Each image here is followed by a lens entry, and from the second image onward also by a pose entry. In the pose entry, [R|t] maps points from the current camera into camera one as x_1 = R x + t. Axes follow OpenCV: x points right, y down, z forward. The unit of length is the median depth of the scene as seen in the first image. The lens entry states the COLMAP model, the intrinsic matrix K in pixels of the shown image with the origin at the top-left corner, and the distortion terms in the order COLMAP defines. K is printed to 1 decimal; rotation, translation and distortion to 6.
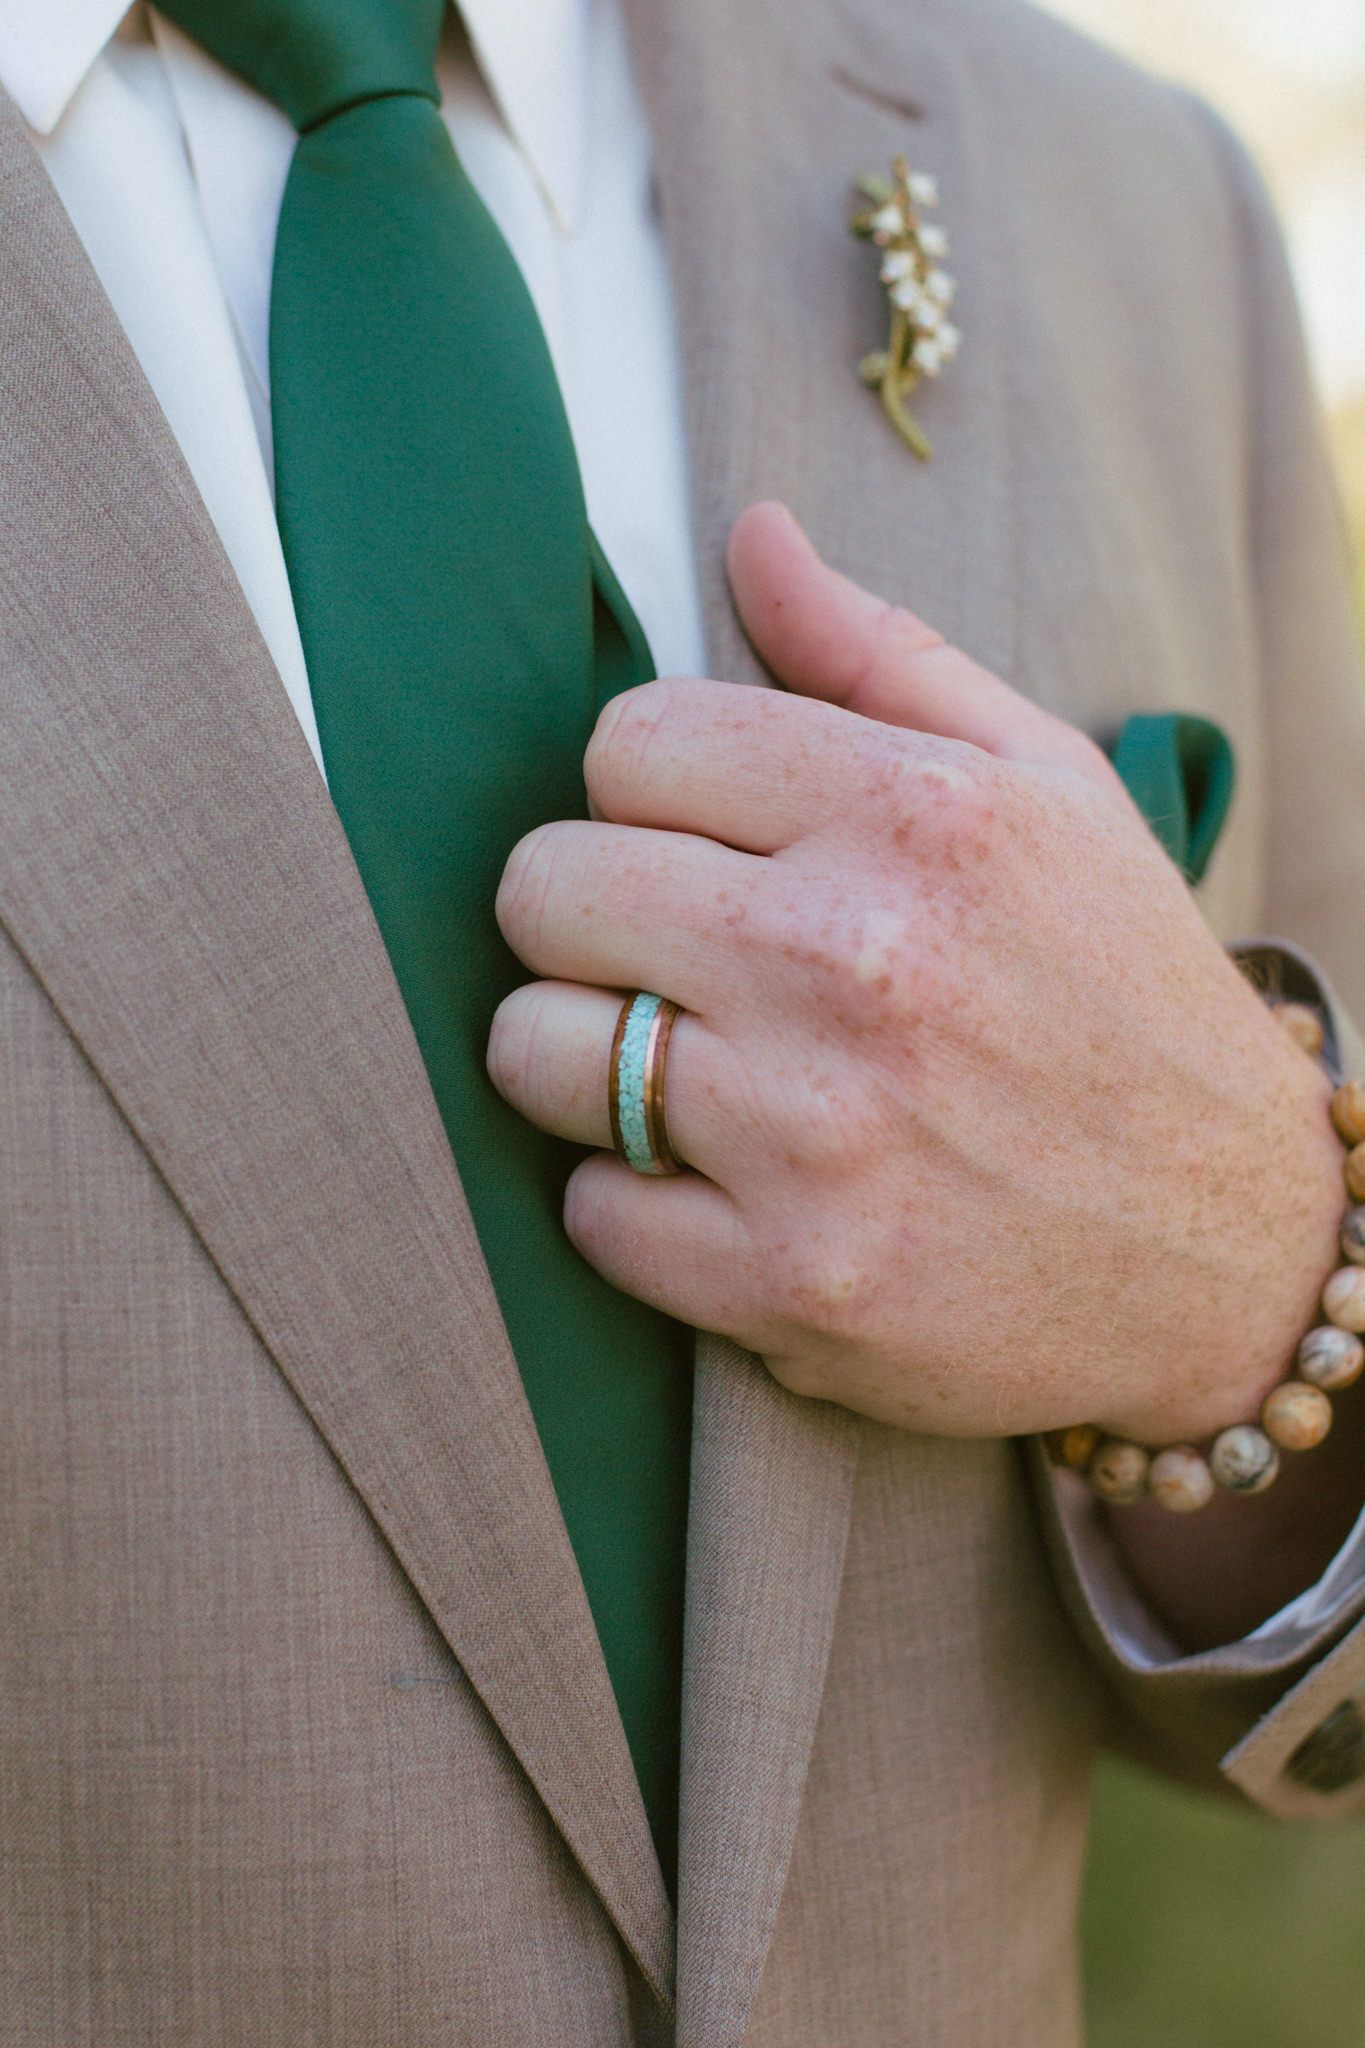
lens RADIAL K [[3945.1, 0, 685.5], [0, 3945.1, 1010.9], [0, 0, 1]] dist [-0.056887, 0.000000]
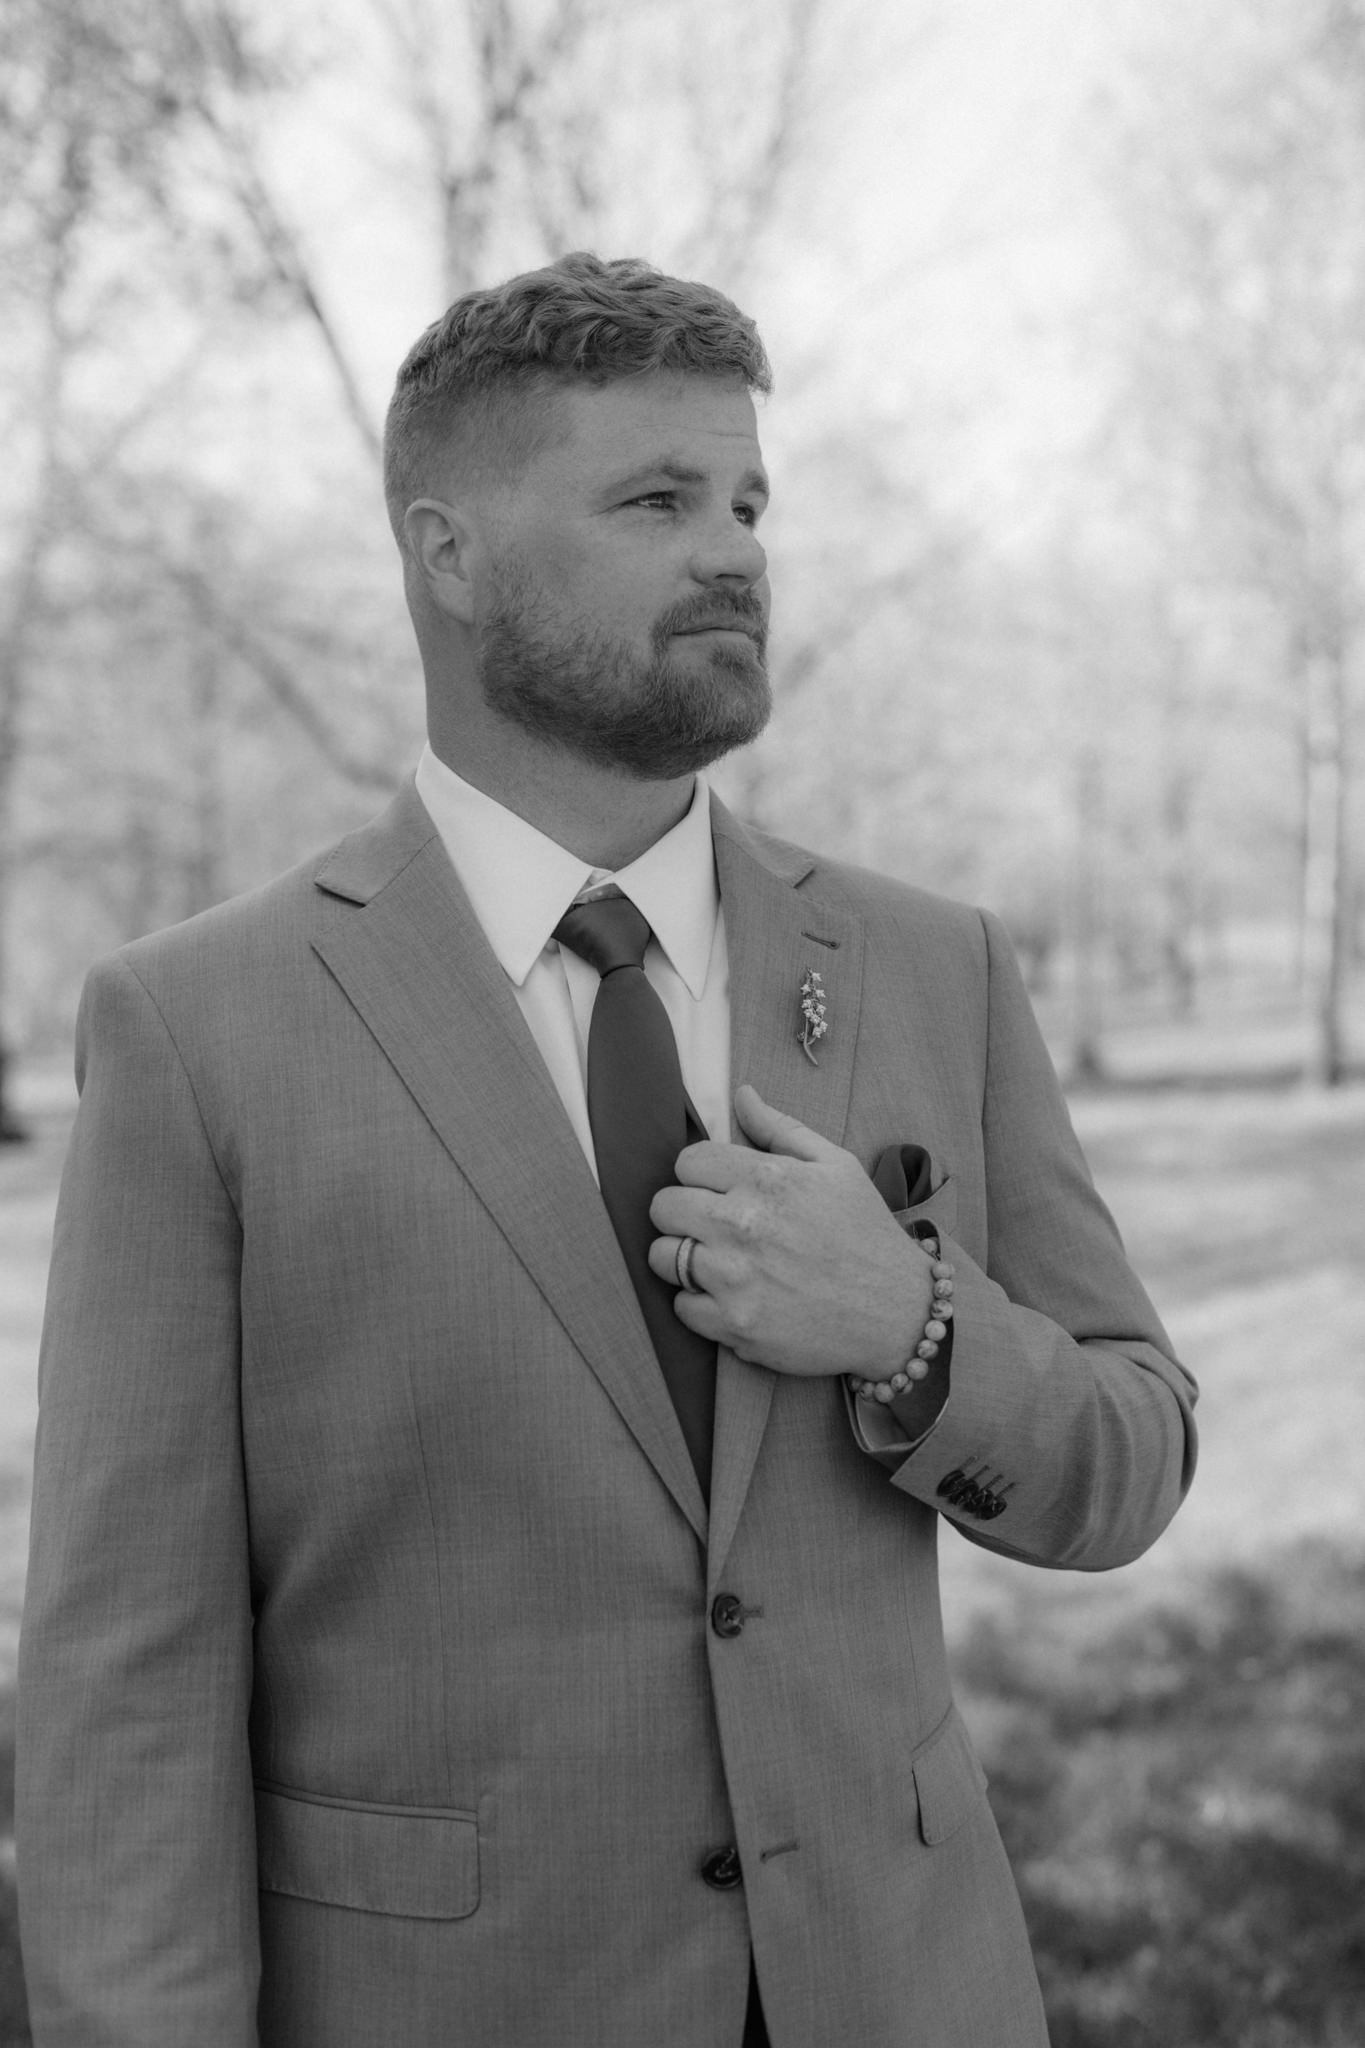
lens RADIAL K [[2948.1, 0, 678.3], [0, 2948.1, 1028.6], [0, 0, 1]] dist [-0.051890, 0.000000]
pose [[0.966300, -0.060166, -0.250287, 0.604188], [0.026874, 0.990567, -0.134364, 0.152831], [0.256011, 0.123110, 0.958803, -1.381929]]
